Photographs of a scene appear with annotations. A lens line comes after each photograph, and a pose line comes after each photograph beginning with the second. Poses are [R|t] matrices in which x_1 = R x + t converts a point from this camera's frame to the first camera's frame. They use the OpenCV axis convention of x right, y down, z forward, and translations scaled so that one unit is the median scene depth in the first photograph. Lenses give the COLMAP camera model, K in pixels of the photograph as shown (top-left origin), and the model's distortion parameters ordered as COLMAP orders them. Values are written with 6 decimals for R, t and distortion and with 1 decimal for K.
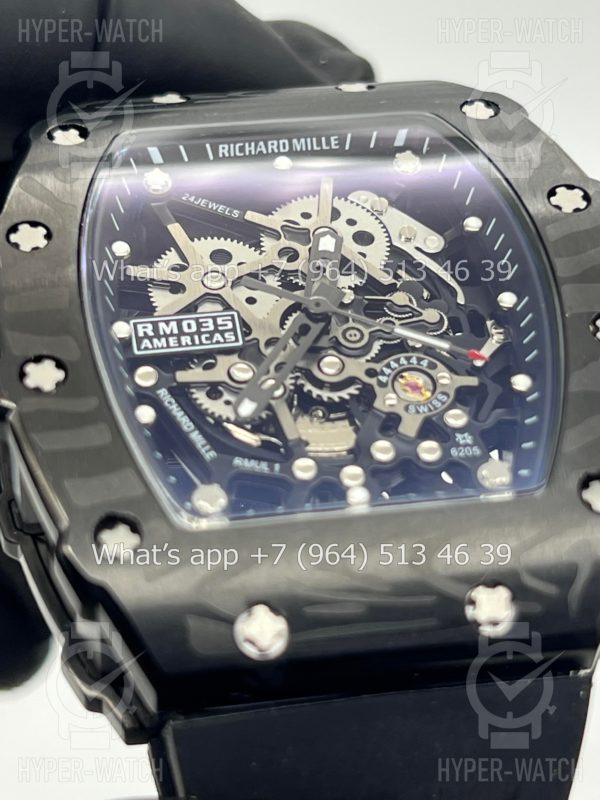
lens RADIAL K [[1928.4, 0, 297.0], [0, 1928.4, 383.6], [0, 0, 1]] dist [0.101058, 0.385168]
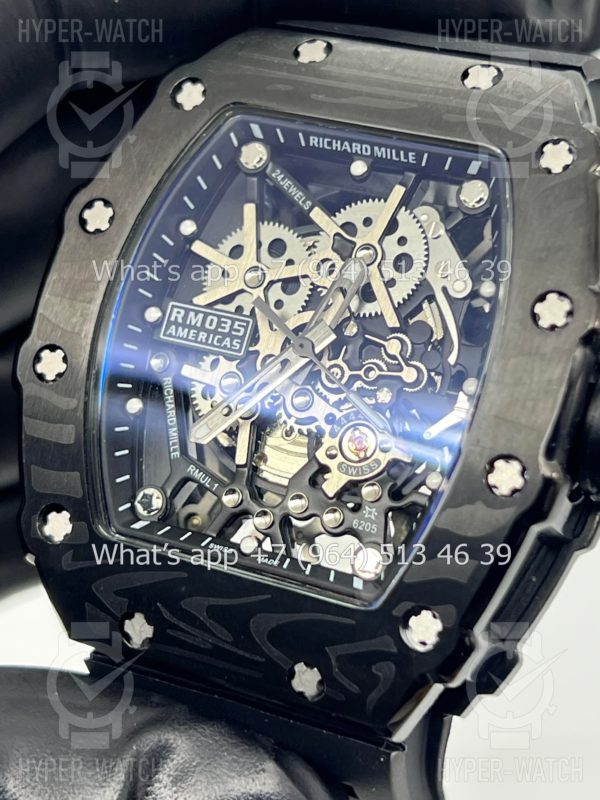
lens RADIAL K [[1928.4, 0, 297.0], [0, 1928.4, 383.6], [0, 0, 1]] dist [0.101058, 0.385168]
pose [[0.816113, 0.343484, -0.464734, 0.531885], [-0.078084, 0.862357, 0.500243, -0.577065], [0.572592, -0.371967, 0.730602, 0.179060]]
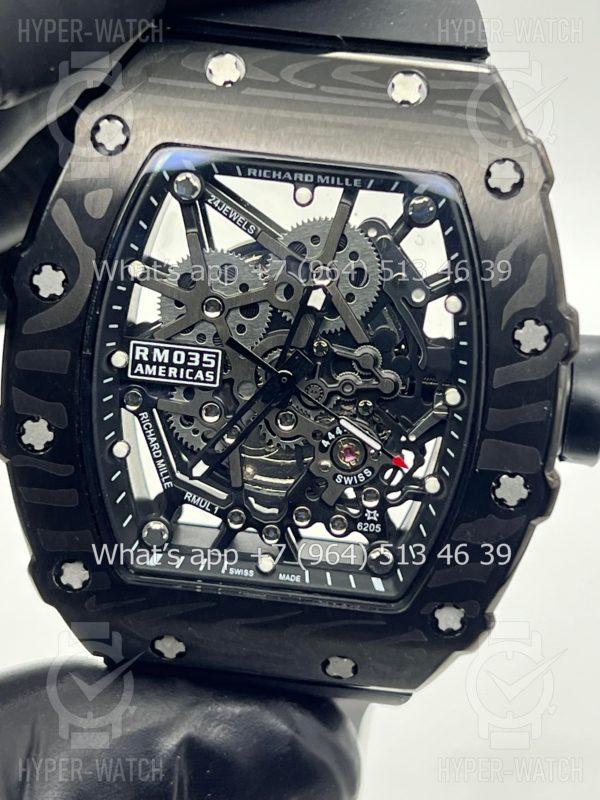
lens RADIAL K [[1933.8, 0, 295.2], [0, 1933.8, 371.4], [0, 0, 1]] dist [0.084763, 0.396020]
pose [[0.957693, 0.278806, -0.071353, 0.099254], [-0.127079, 0.632134, 0.764367, -0.939565], [0.258214, -0.722962, 0.640821, 0.255172]]
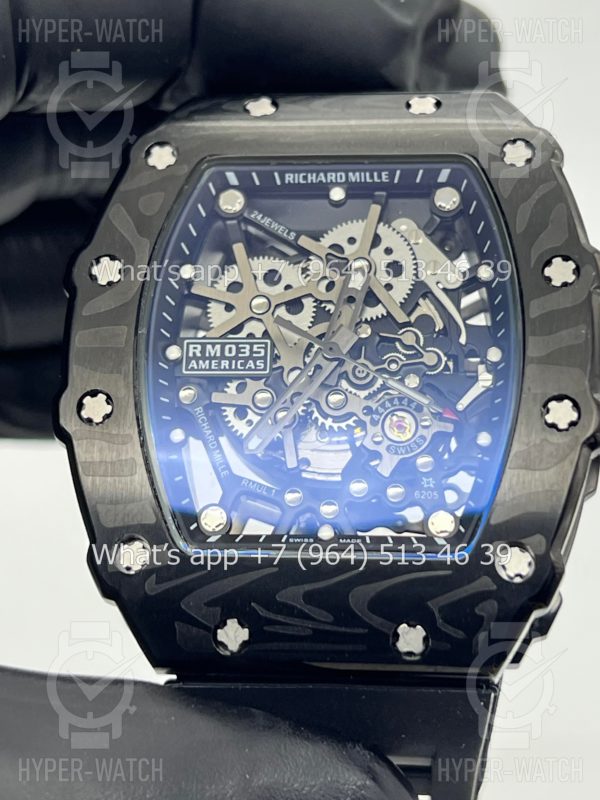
lens RADIAL K [[1928.4, 0, 297.0], [0, 1928.4, 383.6], [0, 0, 1]] dist [0.101058, 0.385168]
pose [[0.966935, 0.134292, -0.216801, 0.257374], [-0.056273, 0.941520, 0.332226, -0.424360], [0.248737, -0.309041, 0.917945, -0.132100]]
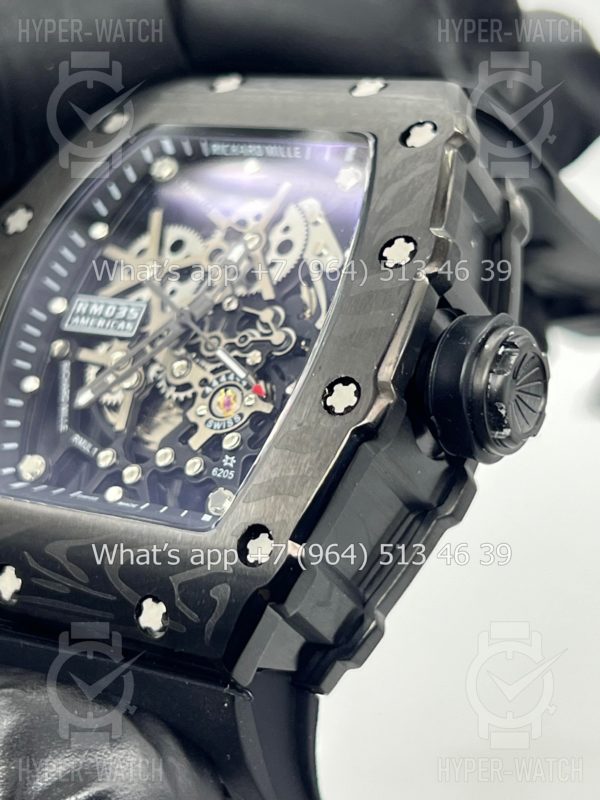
lens RADIAL K [[1933.8, 0, 295.2], [0, 1933.8, 371.4], [0, 0, 1]] dist [0.084763, 0.396020]
pose [[0.731187, 0.211502, -0.648561, 0.826869], [-0.059982, 0.966974, 0.247716, -0.301593], [0.679534, -0.142224, 0.719726, 0.199856]]
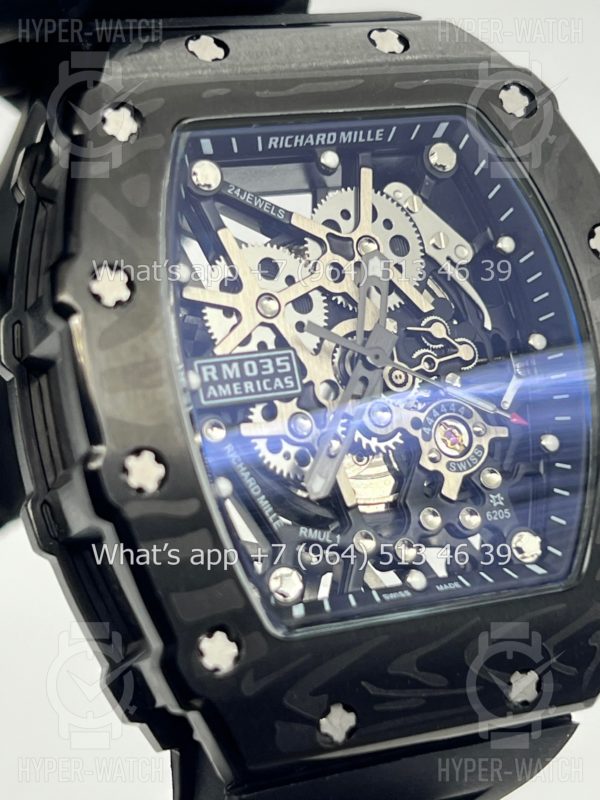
lens RADIAL K [[1928.4, 0, 297.0], [0, 1928.4, 383.6], [0, 0, 1]] dist [0.101058, 0.385168]
pose [[0.948258, 0.035284, 0.315535, -0.347541], [-0.165773, 0.902613, 0.397253, -0.422873], [-0.270789, -0.429005, 0.861758, 0.133399]]
